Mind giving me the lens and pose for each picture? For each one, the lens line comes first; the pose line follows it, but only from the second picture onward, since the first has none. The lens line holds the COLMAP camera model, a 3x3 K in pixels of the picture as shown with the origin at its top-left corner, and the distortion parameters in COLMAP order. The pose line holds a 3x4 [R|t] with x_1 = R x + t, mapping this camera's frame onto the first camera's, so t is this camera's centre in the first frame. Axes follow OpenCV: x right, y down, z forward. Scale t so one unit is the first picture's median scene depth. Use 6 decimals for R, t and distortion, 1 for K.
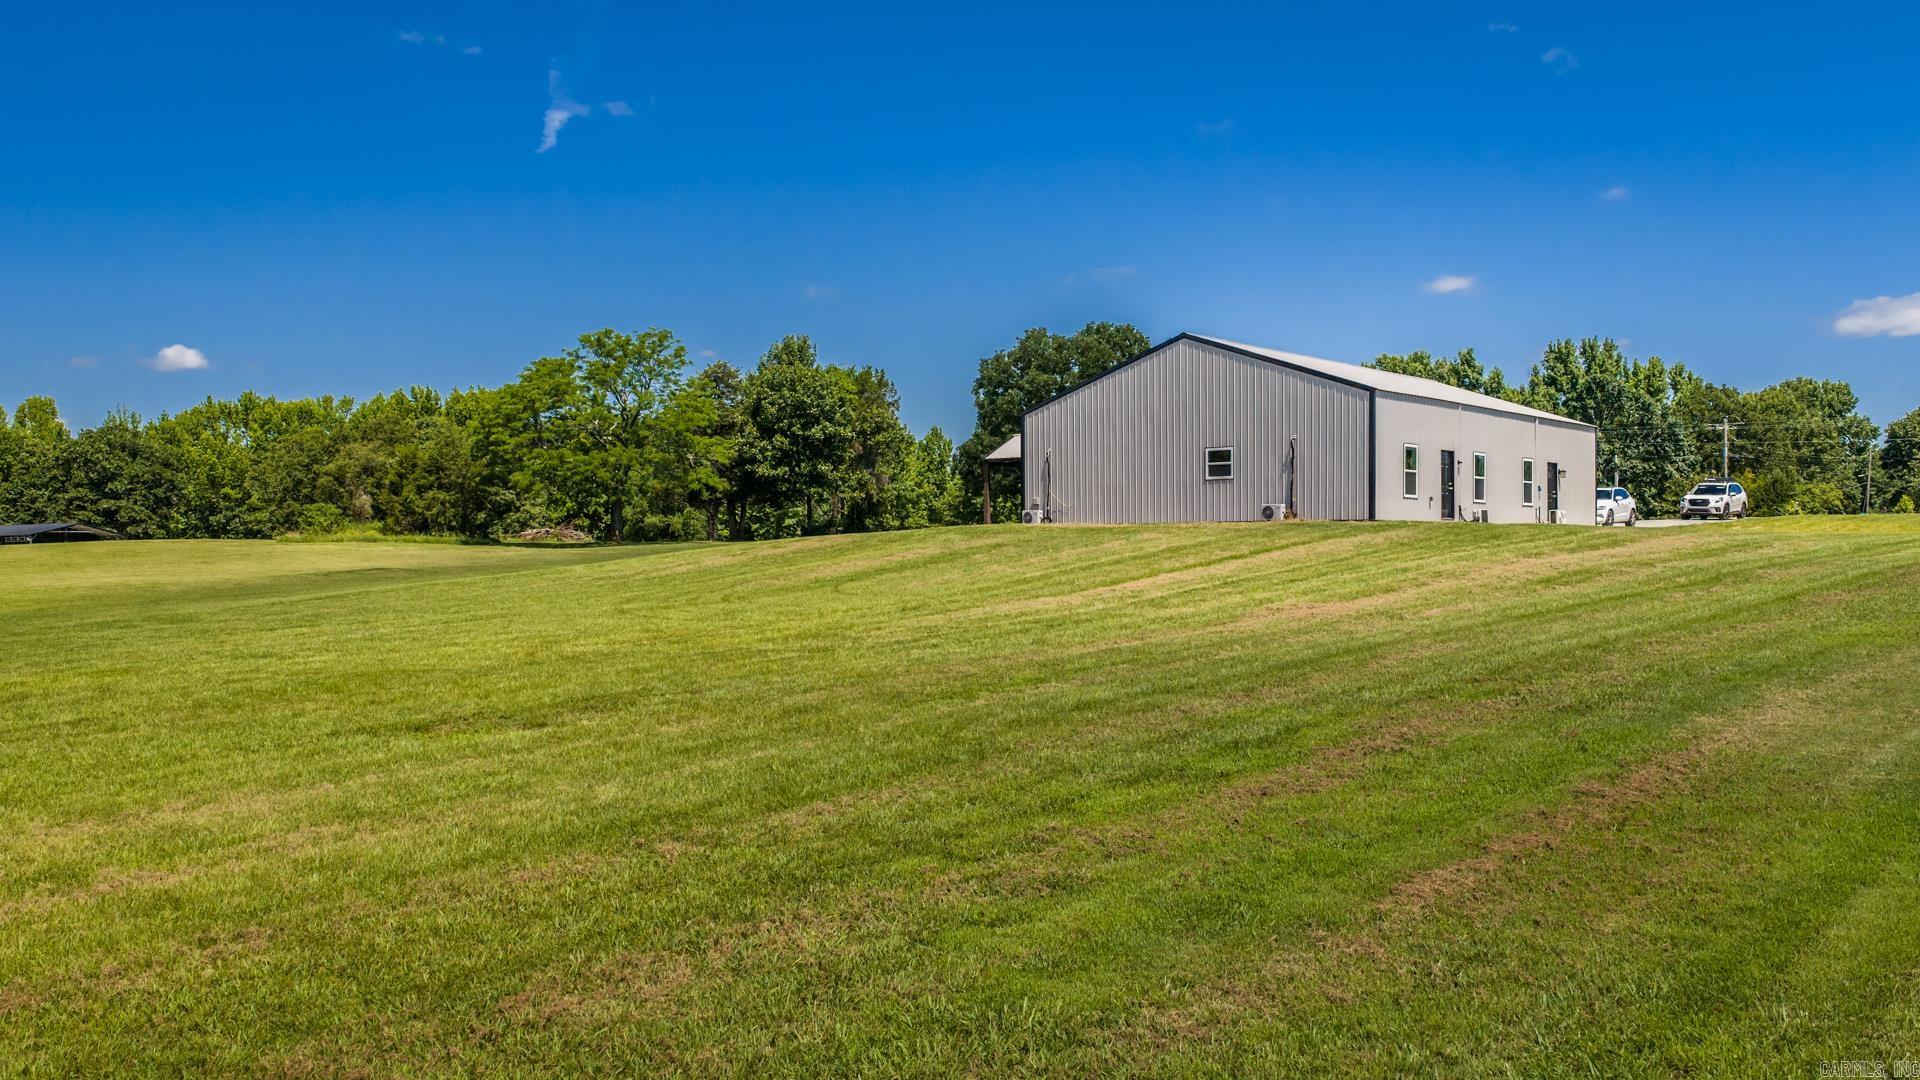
lens RADIAL K [[1635.5, 0, 958.9], [0, 1635.5, 555.3], [0, 0, 1]] dist [0.025072, -0.055005]
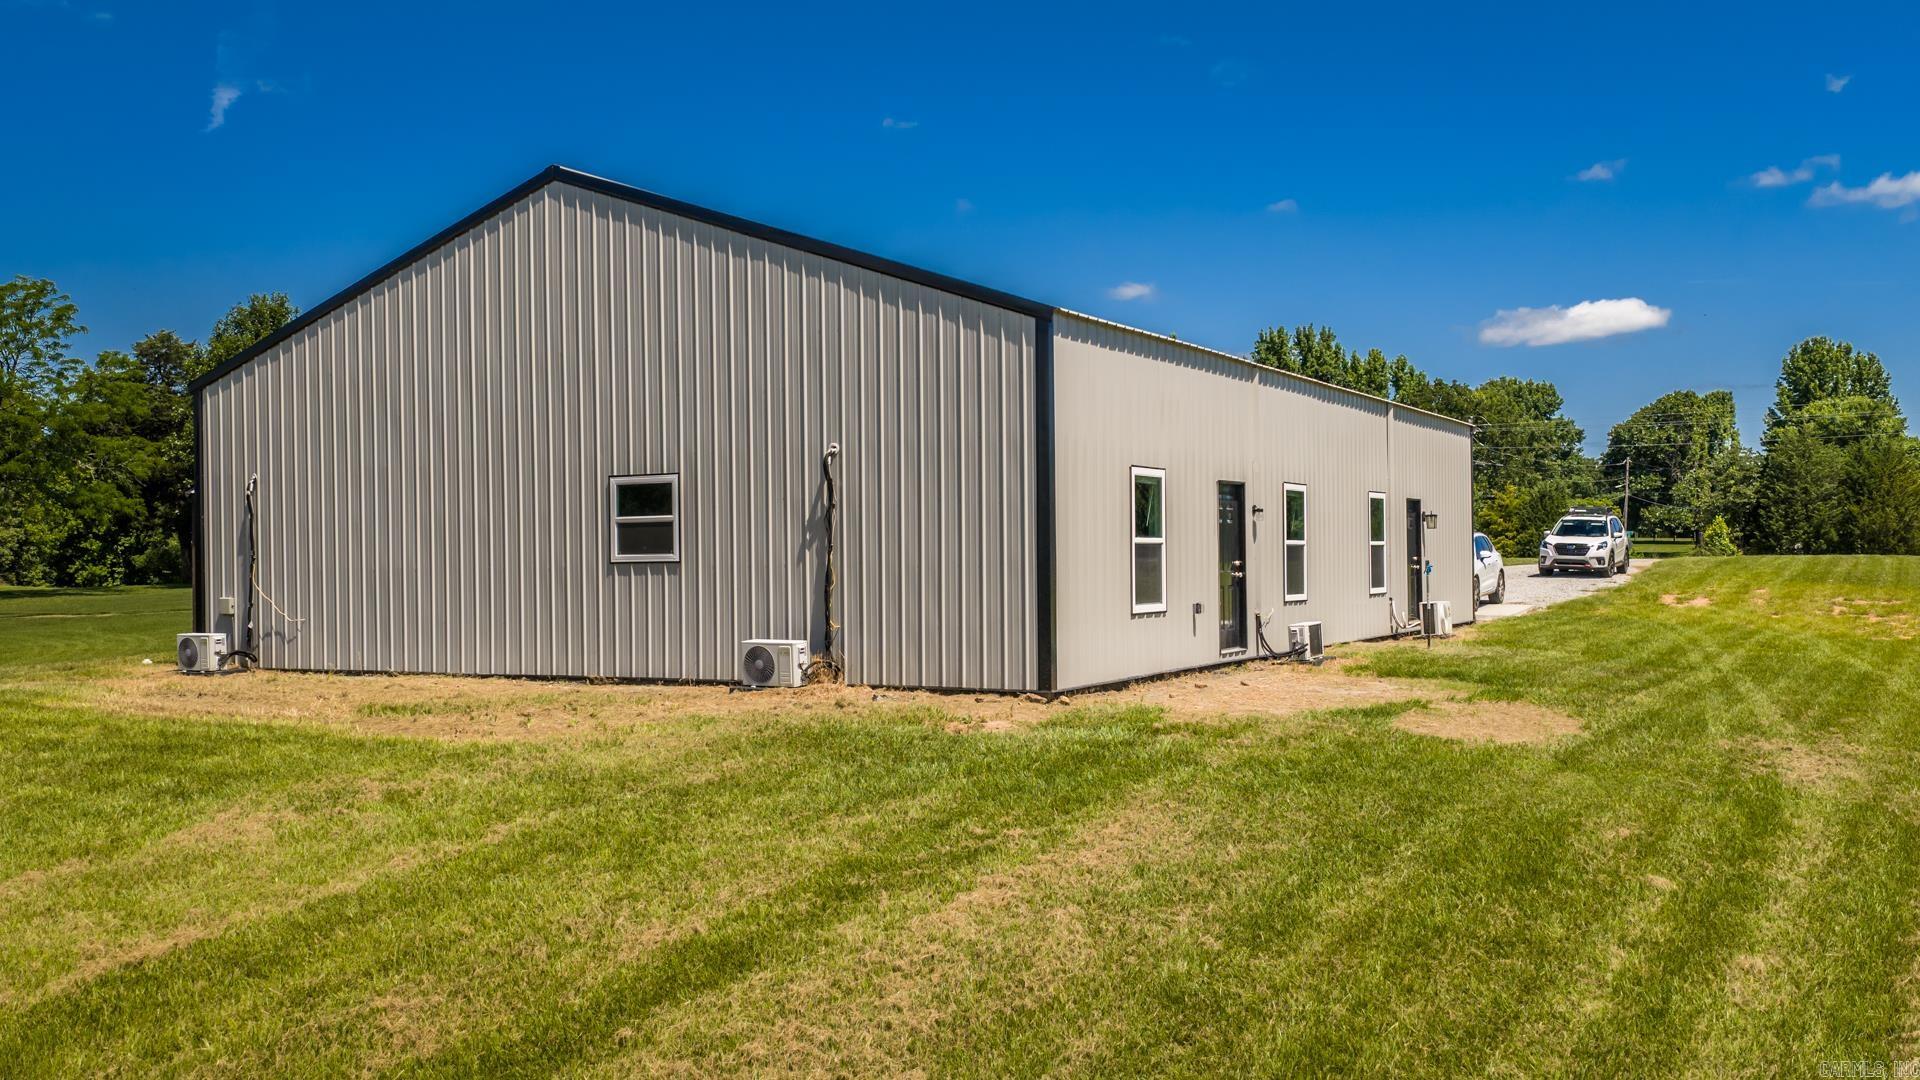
lens RADIAL K [[1635.5, 0, 958.9], [0, 1635.5, 555.3], [0, 0, 1]] dist [0.025072, -0.055005]
pose [[0.983470, -0.010832, 0.180744, 0.149849], [0.010929, 0.999940, 0.000457, -0.043785], [-0.180739, 0.001526, 0.983530, 0.578597]]
